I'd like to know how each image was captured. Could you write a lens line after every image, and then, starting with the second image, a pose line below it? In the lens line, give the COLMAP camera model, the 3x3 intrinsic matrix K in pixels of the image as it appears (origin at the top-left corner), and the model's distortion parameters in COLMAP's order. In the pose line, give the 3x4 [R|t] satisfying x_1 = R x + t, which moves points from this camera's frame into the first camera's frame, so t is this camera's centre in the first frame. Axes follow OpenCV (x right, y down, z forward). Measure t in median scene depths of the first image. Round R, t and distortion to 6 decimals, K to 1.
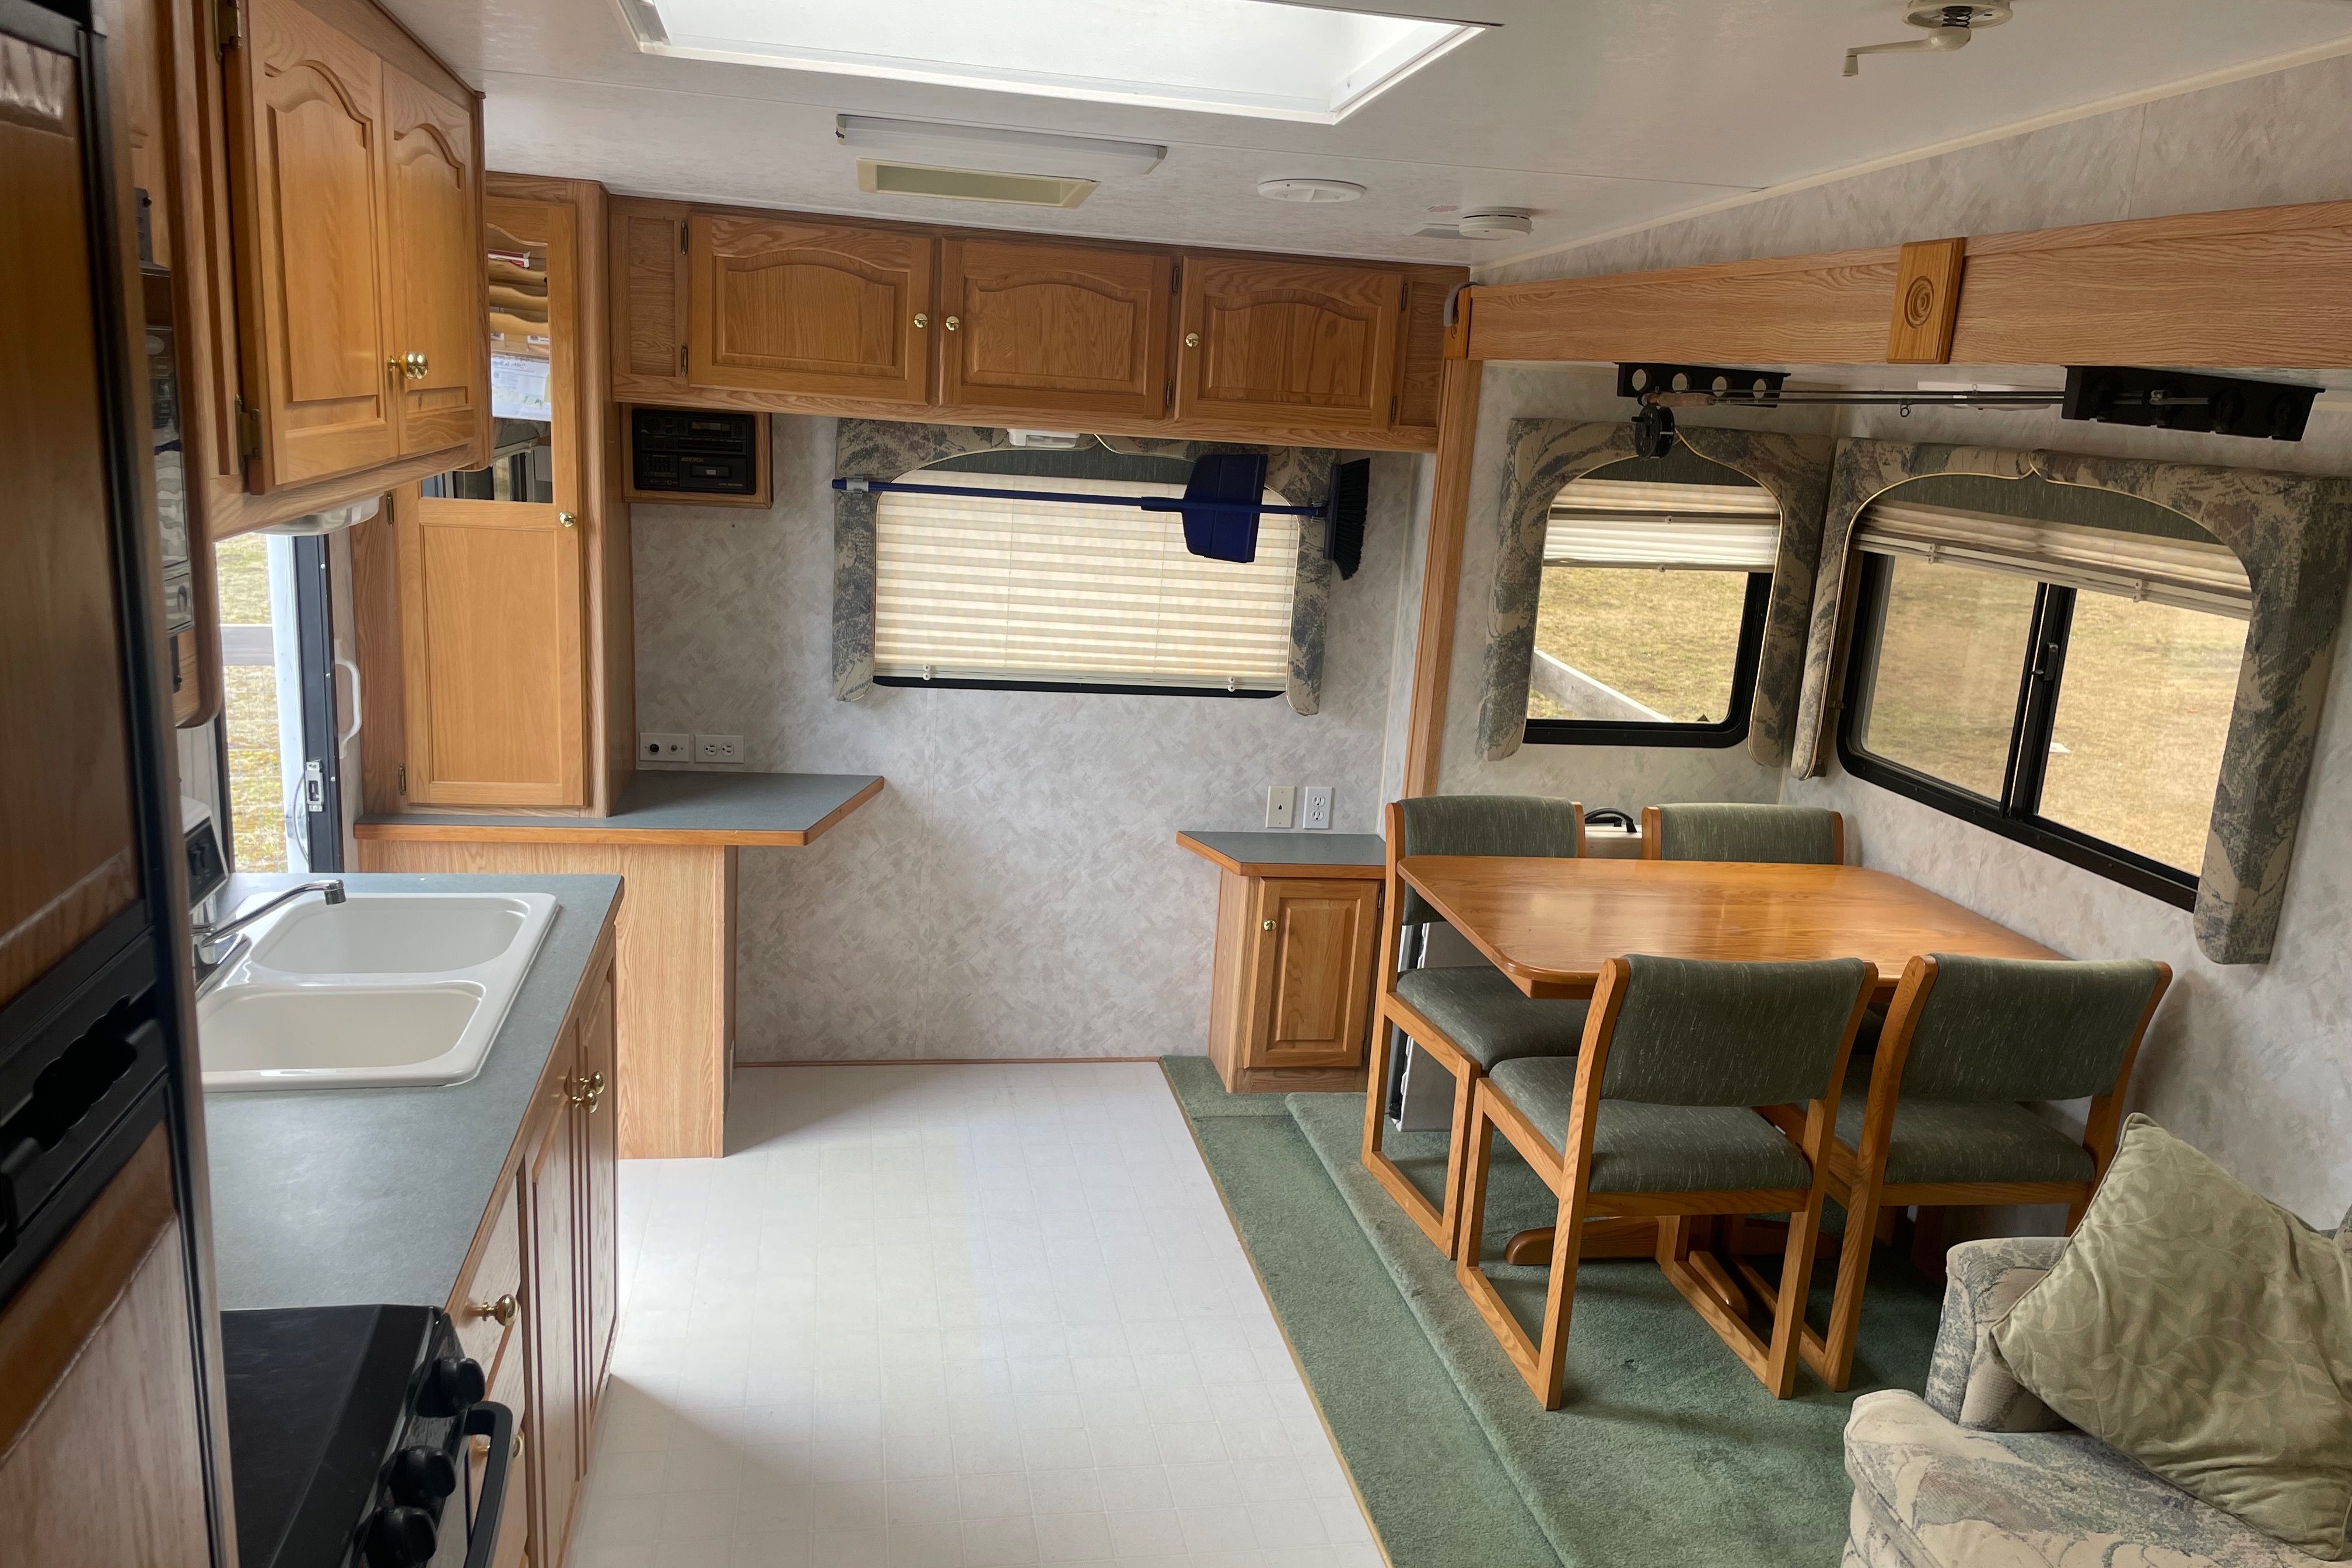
lens RADIAL K [[1761.0, 0, 1181.8], [0, 1761.0, 807.5], [0, 0, 1]] dist [0.081208, -0.101859]
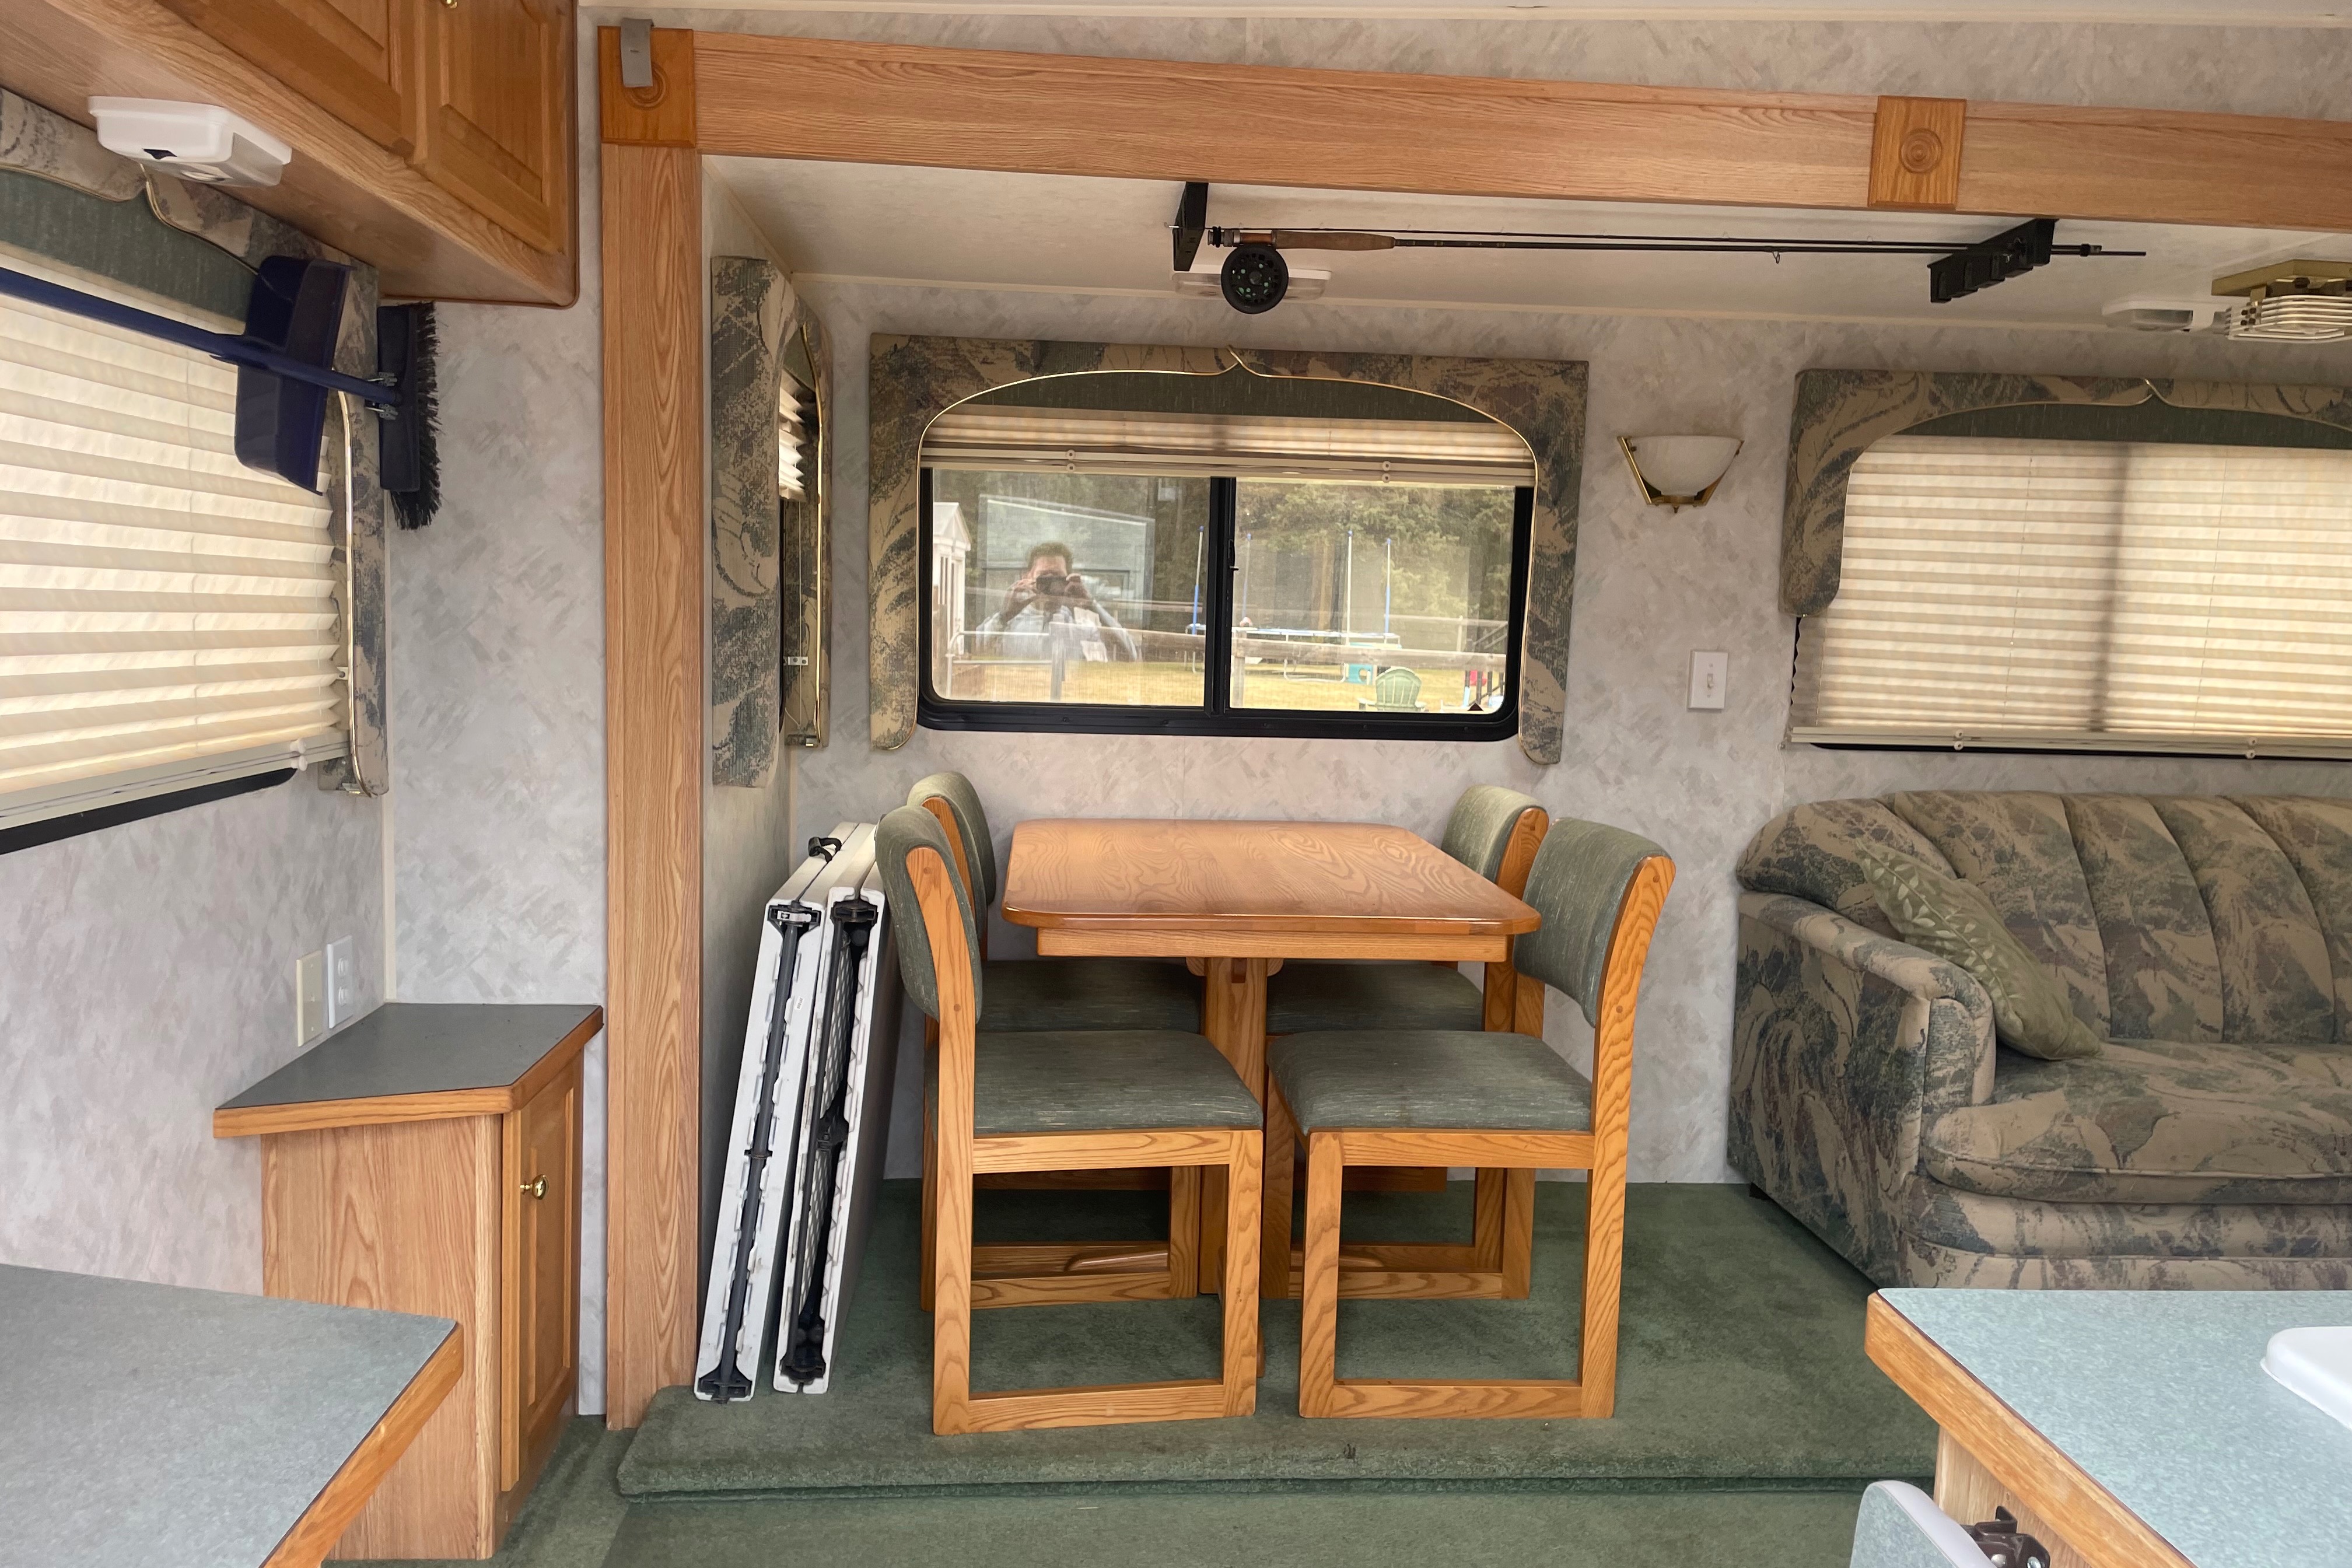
lens RADIAL K [[1761.0, 0, 1178.6], [0, 1761.0, 786.0], [0, 0, 1]] dist [0.081208, -0.101859]
pose [[0.117045, -0.165745, 0.979198, -0.655409], [0.212488, 0.967322, 0.138335, -0.123674], [-0.970129, 0.191876, 0.148439, 1.107735]]
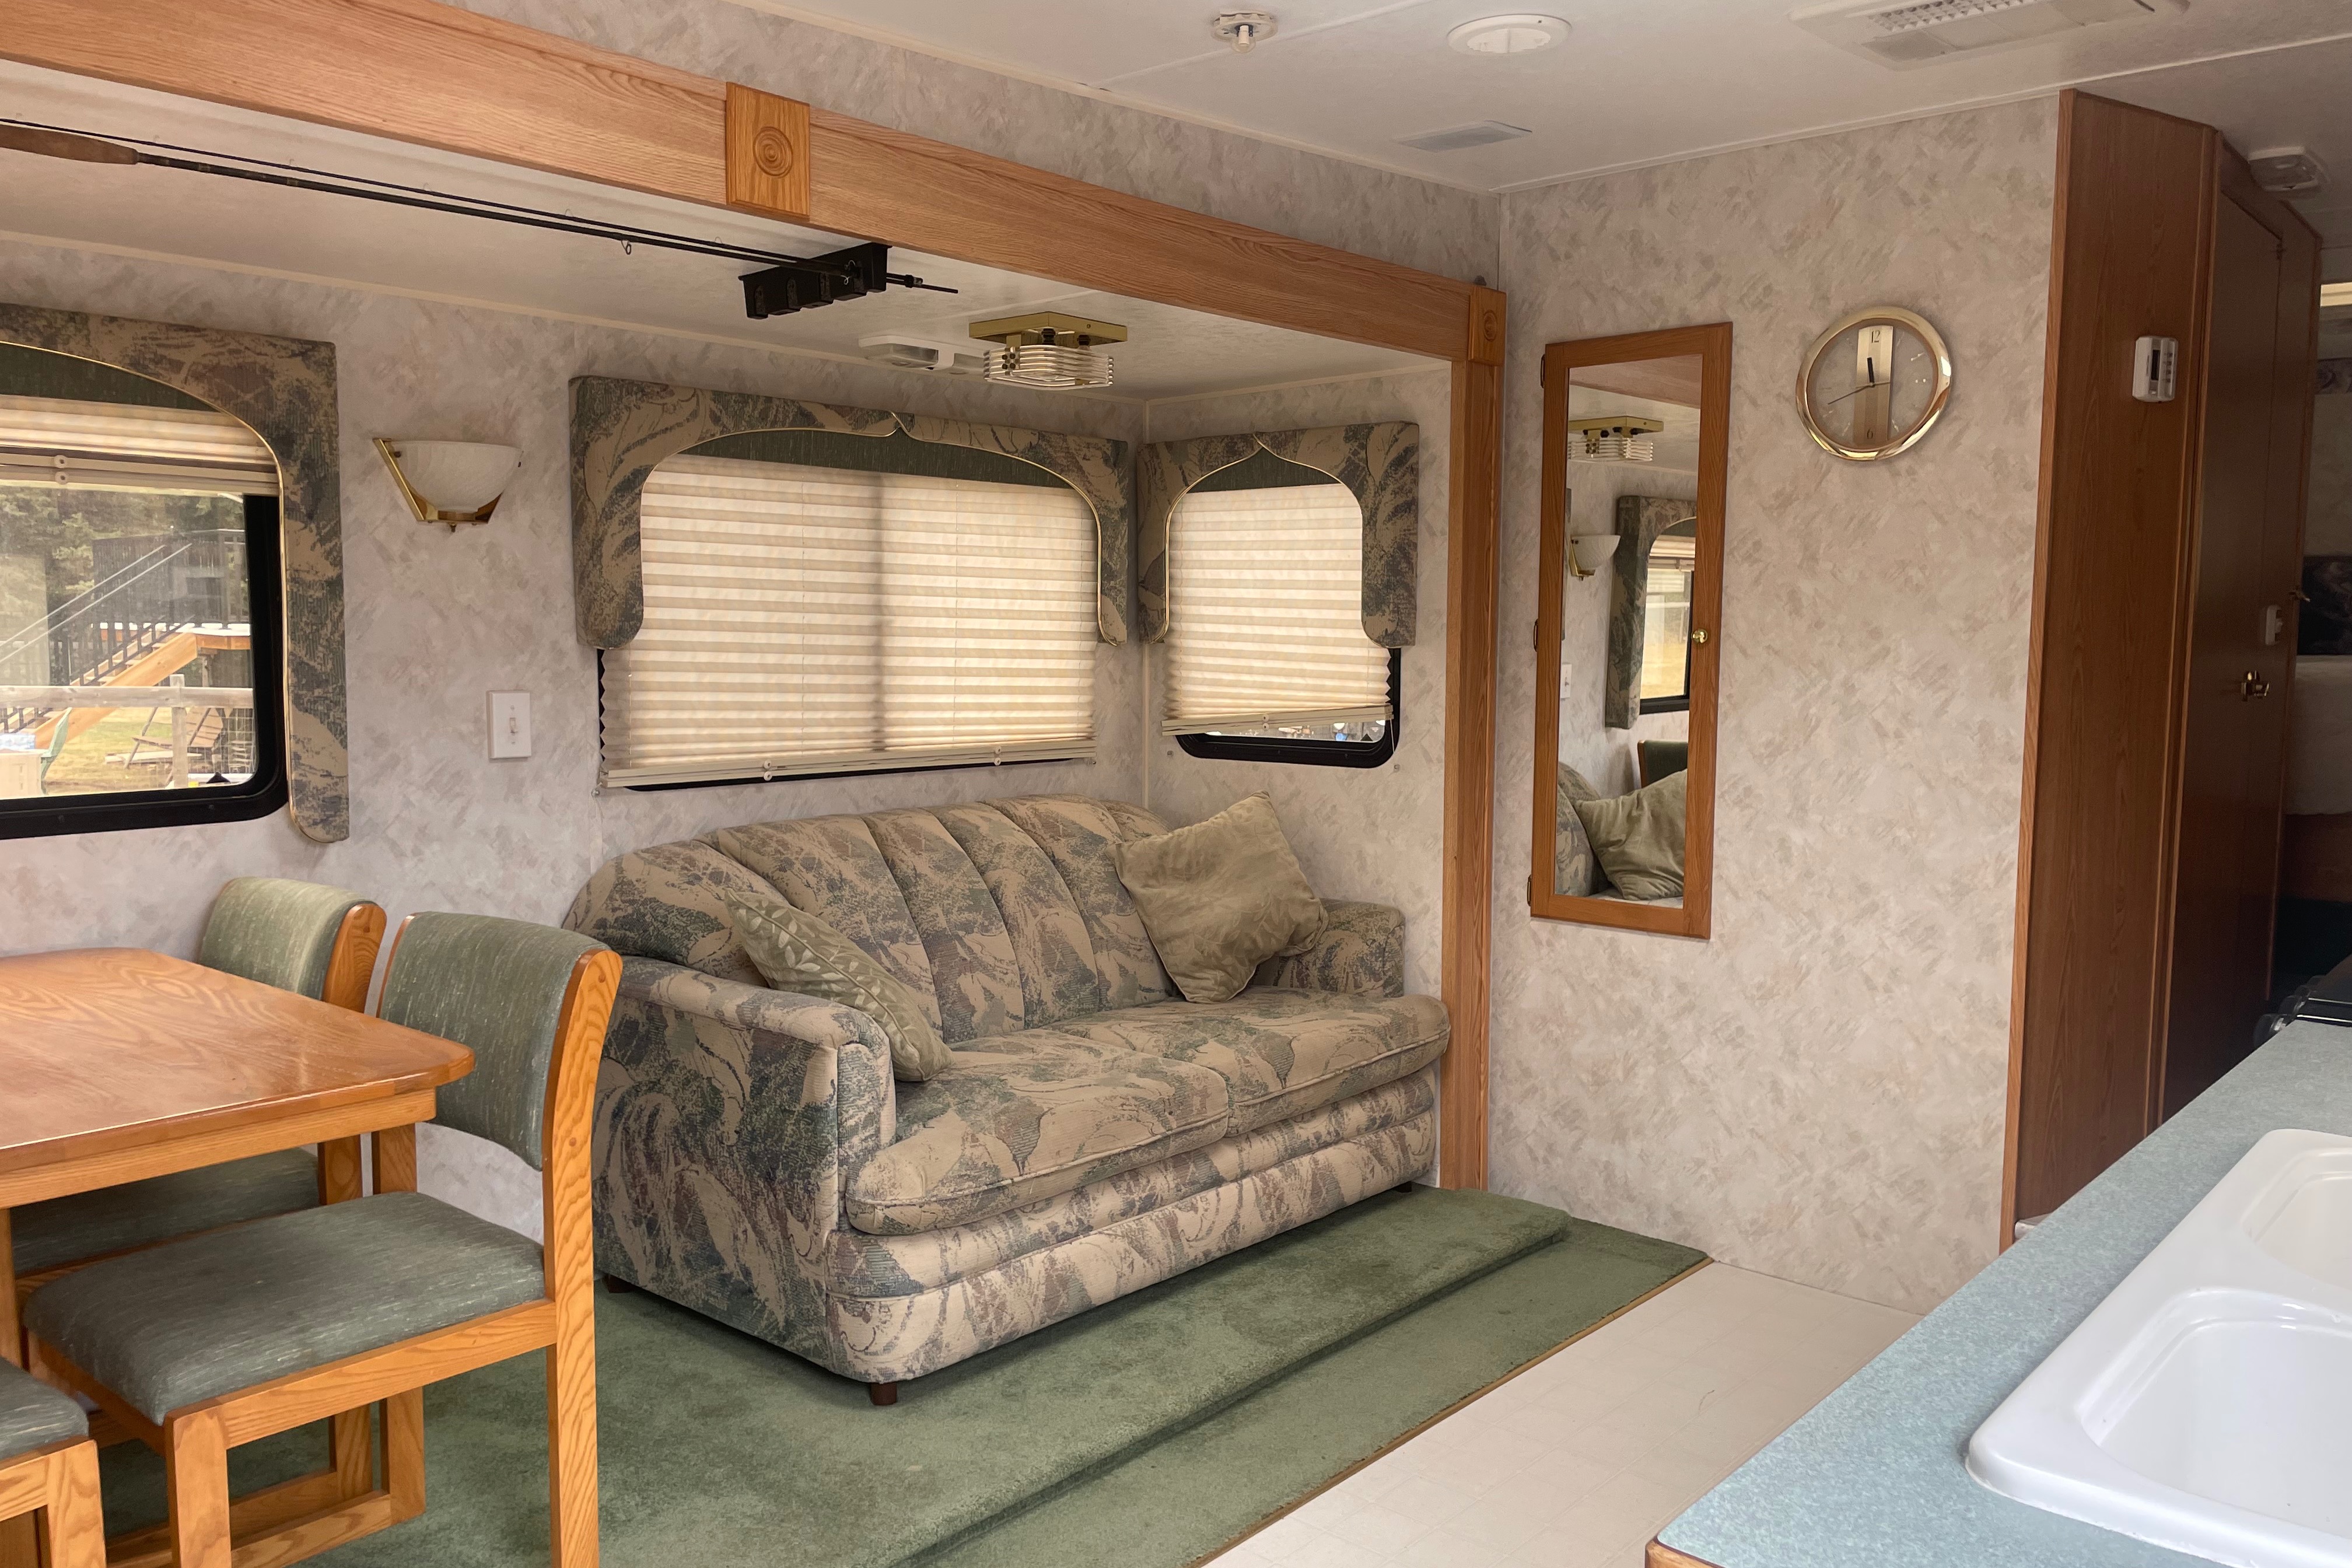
lens RADIAL K [[1761.0, 0, 1190.5], [0, 1761.0, 805.5], [0, 0, 1]] dist [0.081208, -0.101859]
pose [[-0.616427, -0.144234, 0.774089, -0.481661], [0.142887, 0.946269, 0.290100, -0.154253], [-0.774339, 0.289433, -0.562697, 1.224013]]
